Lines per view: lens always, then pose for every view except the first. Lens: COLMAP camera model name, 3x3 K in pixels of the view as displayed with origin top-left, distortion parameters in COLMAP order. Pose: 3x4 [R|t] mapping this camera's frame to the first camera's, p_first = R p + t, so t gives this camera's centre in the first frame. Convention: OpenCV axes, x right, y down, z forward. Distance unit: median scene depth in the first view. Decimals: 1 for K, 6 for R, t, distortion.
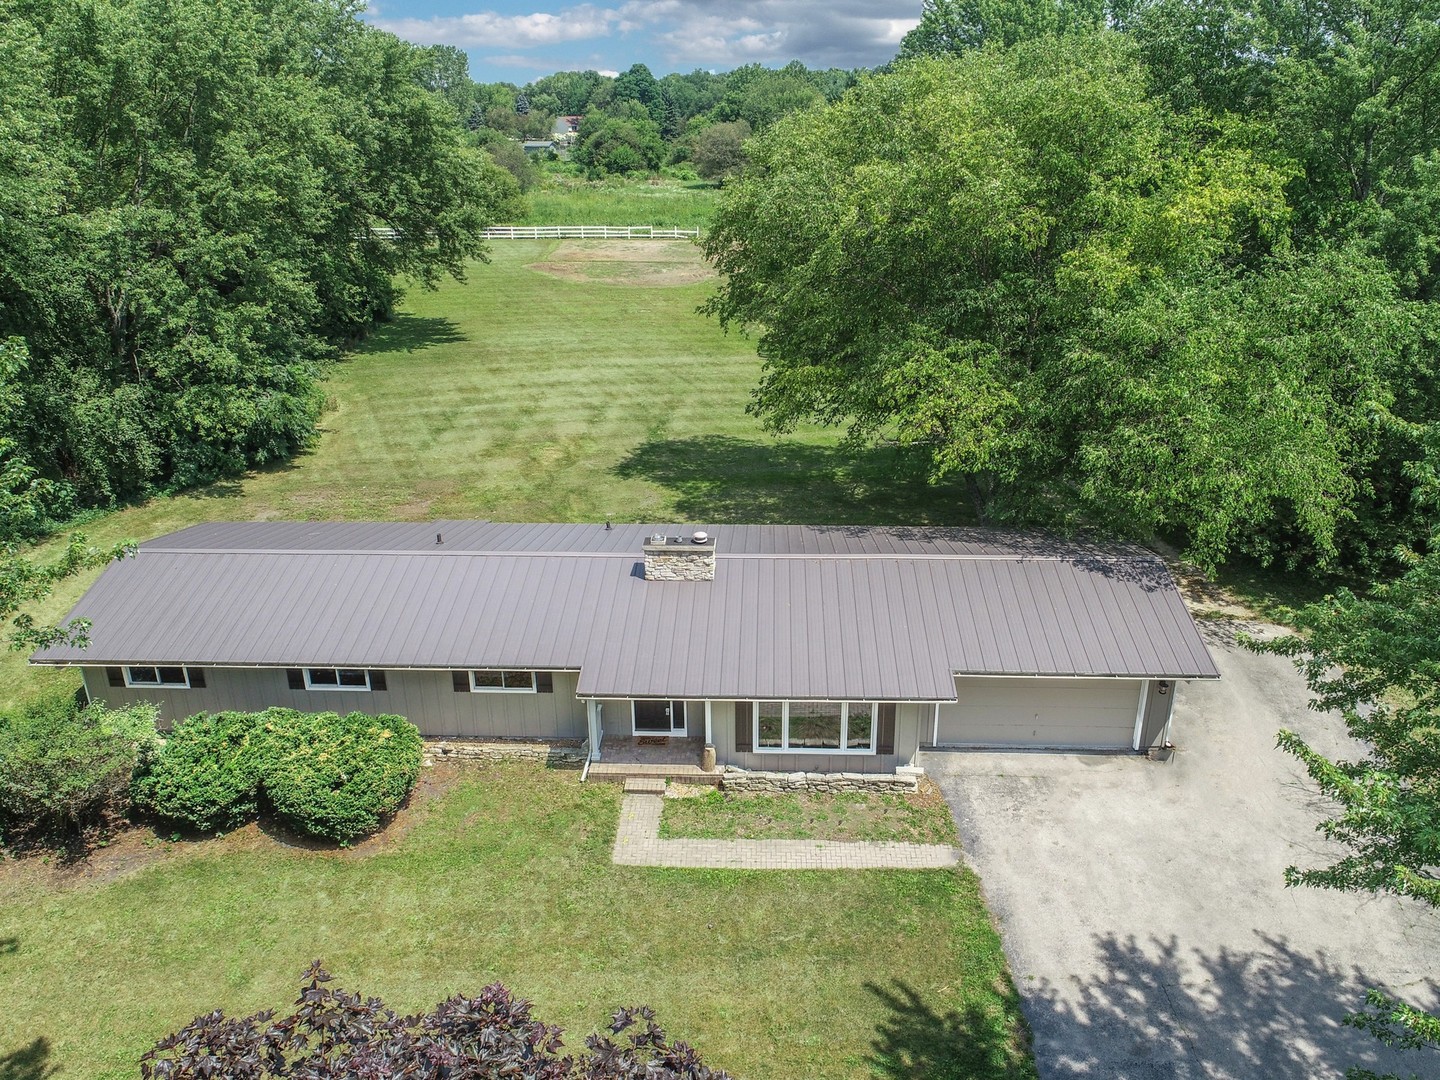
lens RADIAL K [[1087.4, 0, 721.4], [0, 1087.4, 530.6], [0, 0, 1]] dist [-0.003867, -0.007541]
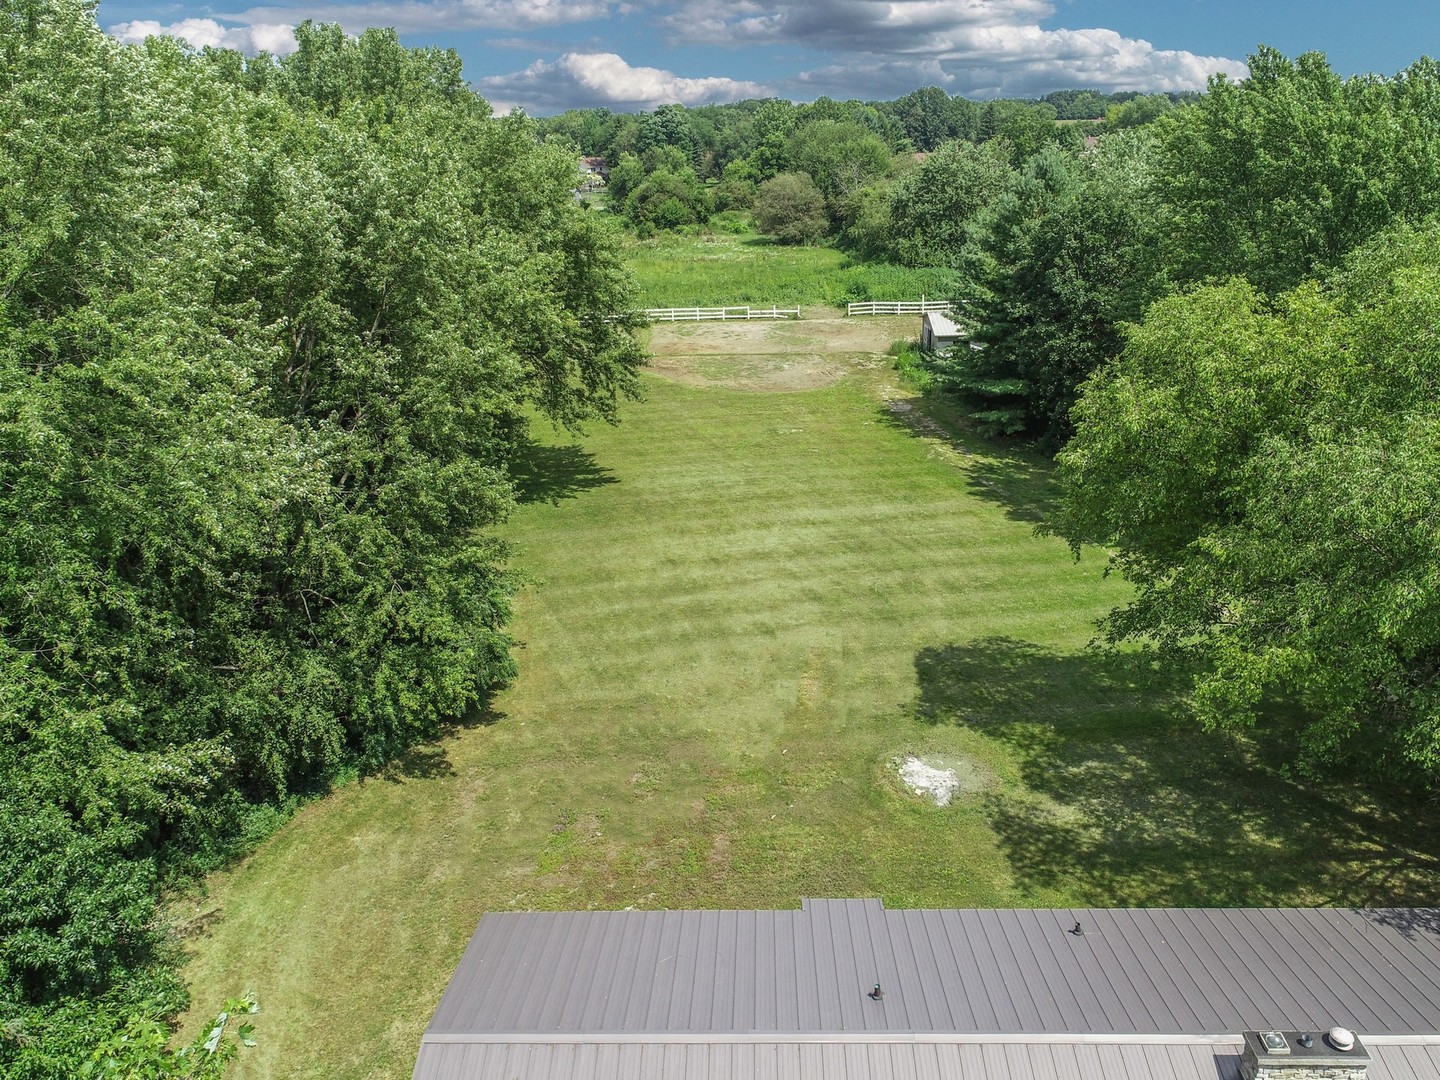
lens RADIAL K [[1087.4, 0, 717.5], [0, 1087.4, 544.9], [0, 0, 1]] dist [-0.003867, -0.007541]
pose [[0.999664, -0.025825, 0.002045, -0.408763], [0.025837, 0.999648, -0.006106, -0.313366], [-0.001886, 0.006157, 0.999979, 0.366697]]
